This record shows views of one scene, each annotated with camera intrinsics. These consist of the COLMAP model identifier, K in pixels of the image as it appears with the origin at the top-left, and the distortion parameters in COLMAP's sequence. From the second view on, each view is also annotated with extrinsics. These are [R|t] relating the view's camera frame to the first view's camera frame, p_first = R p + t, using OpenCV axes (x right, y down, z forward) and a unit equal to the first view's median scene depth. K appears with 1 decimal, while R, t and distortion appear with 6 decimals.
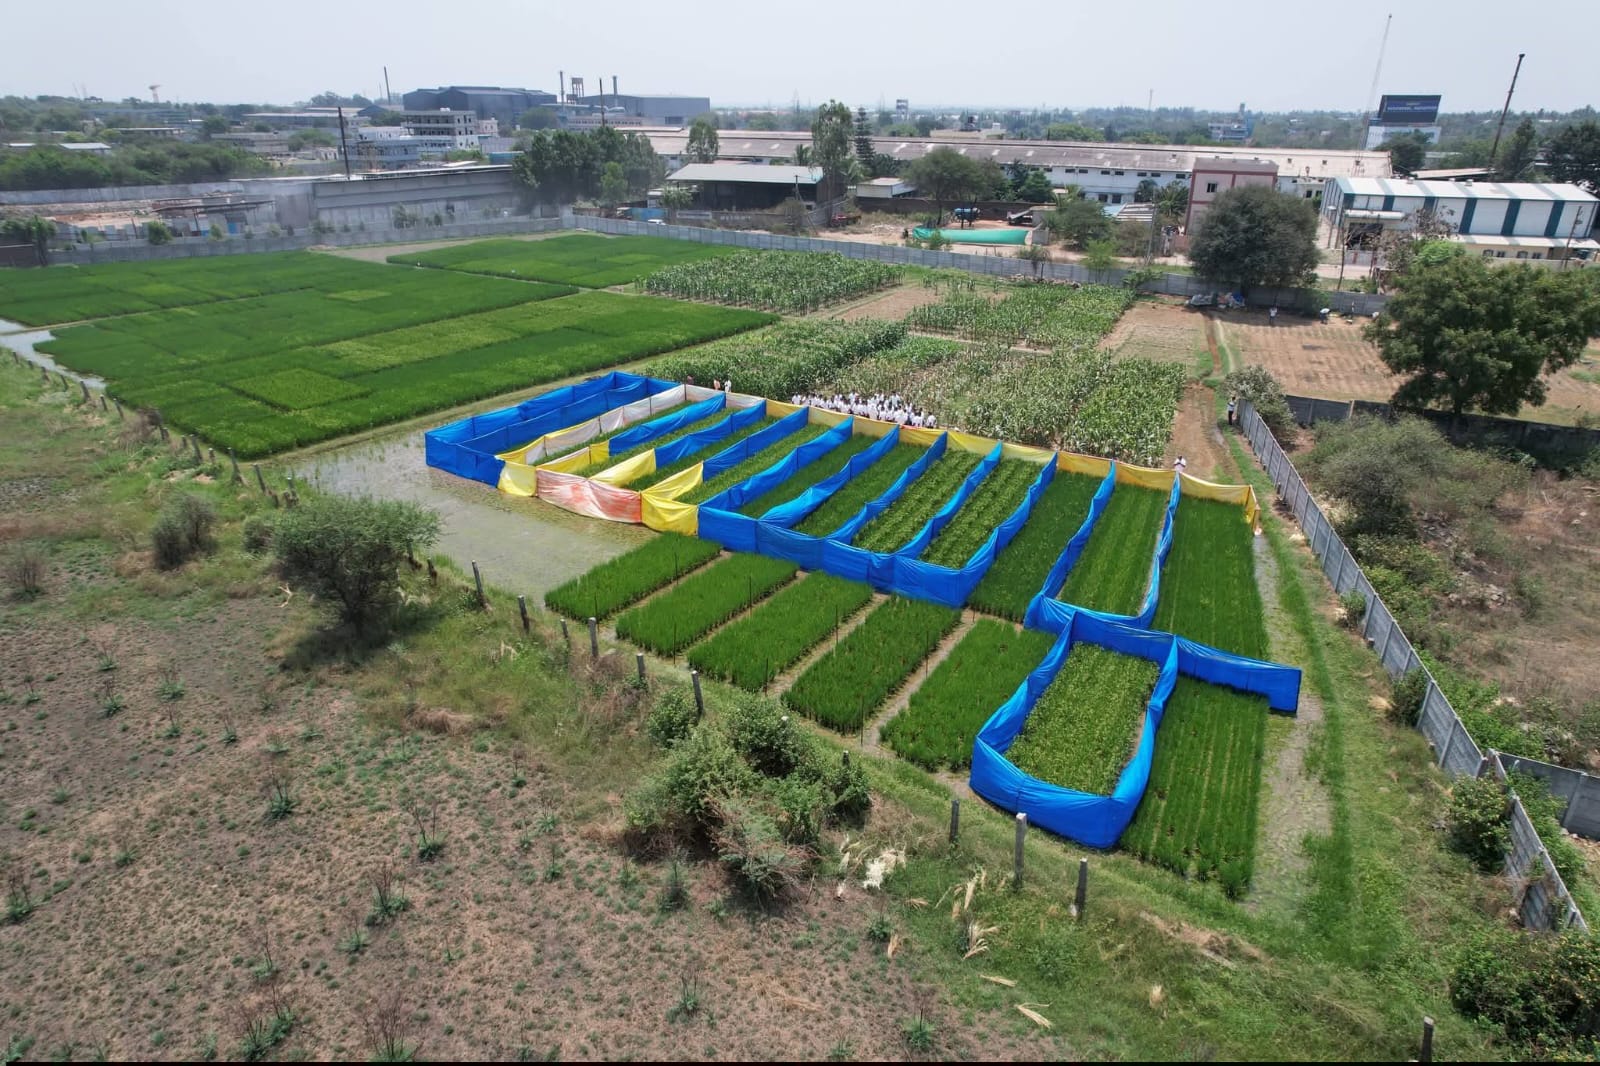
lens RADIAL K [[1035.8, 0, 807.7], [0, 1035.8, 522.6], [0, 0, 1]] dist [-0.080590, 0.081187]
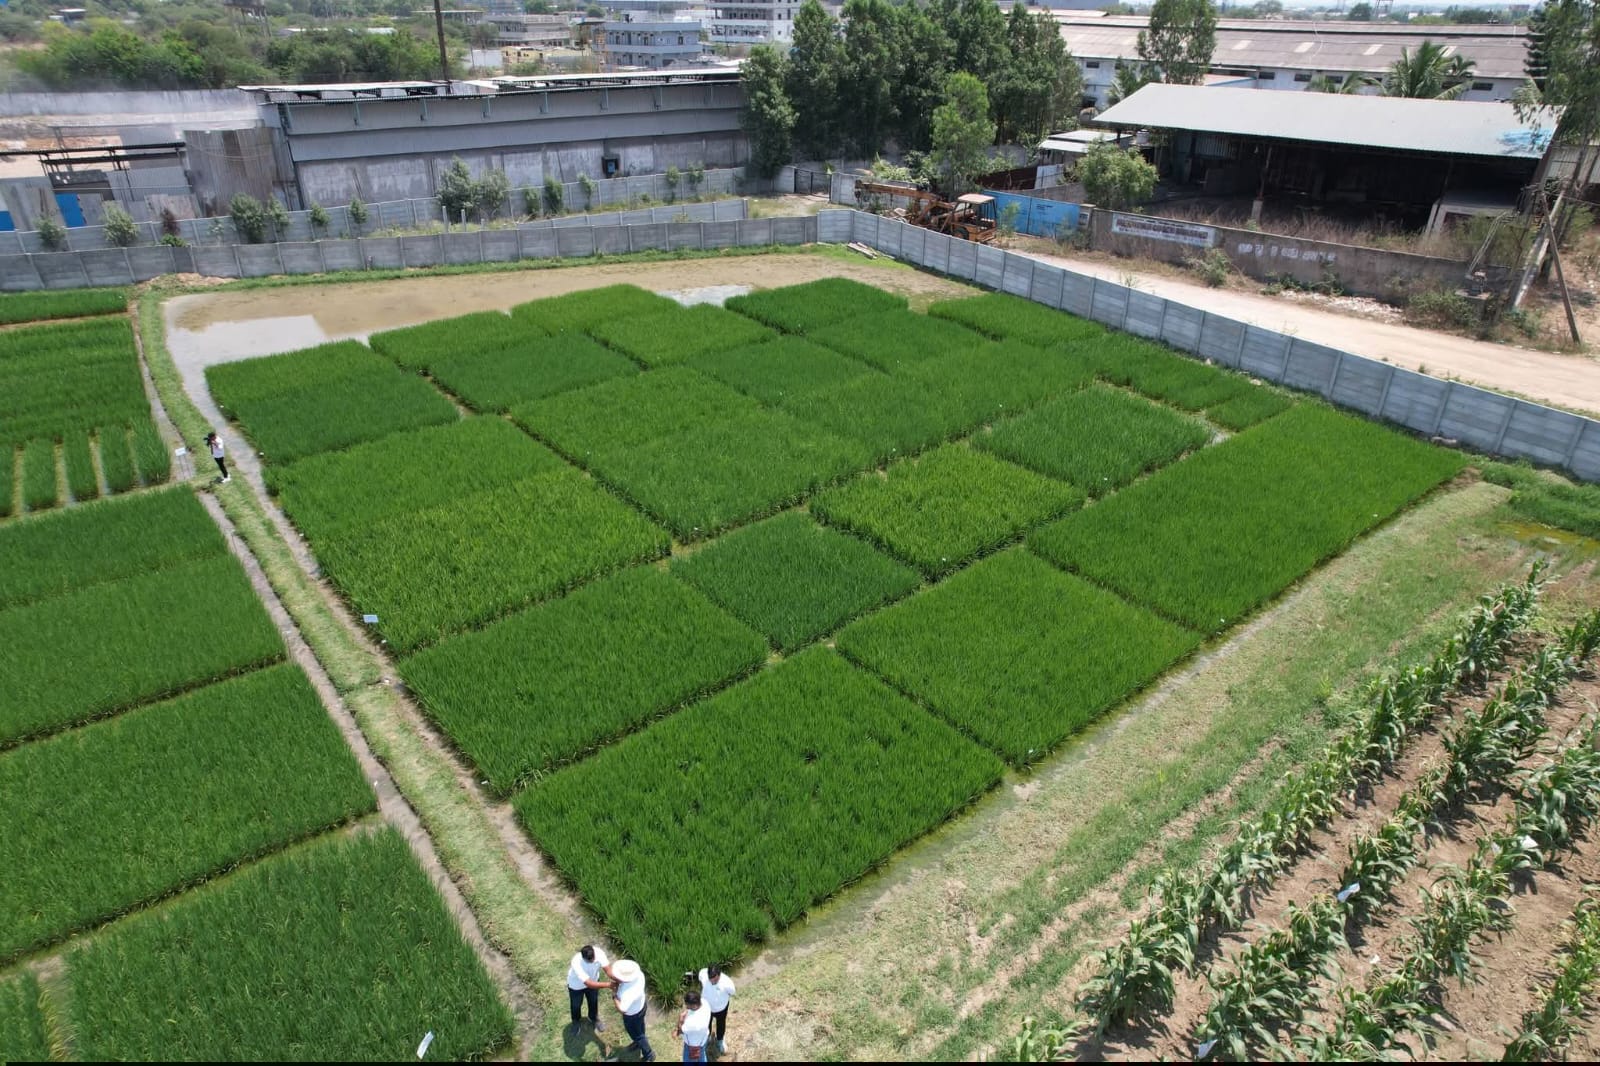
lens RADIAL K [[1035.8, 0, 807.7], [0, 1035.8, 522.6], [0, 0, 1]] dist [-0.080590, 0.081187]
pose [[0.941519, 0.156032, -0.298657, -0.095560], [-0.129959, 0.985903, 0.105385, -0.199956], [0.310890, -0.060409, 0.948524, 0.555404]]
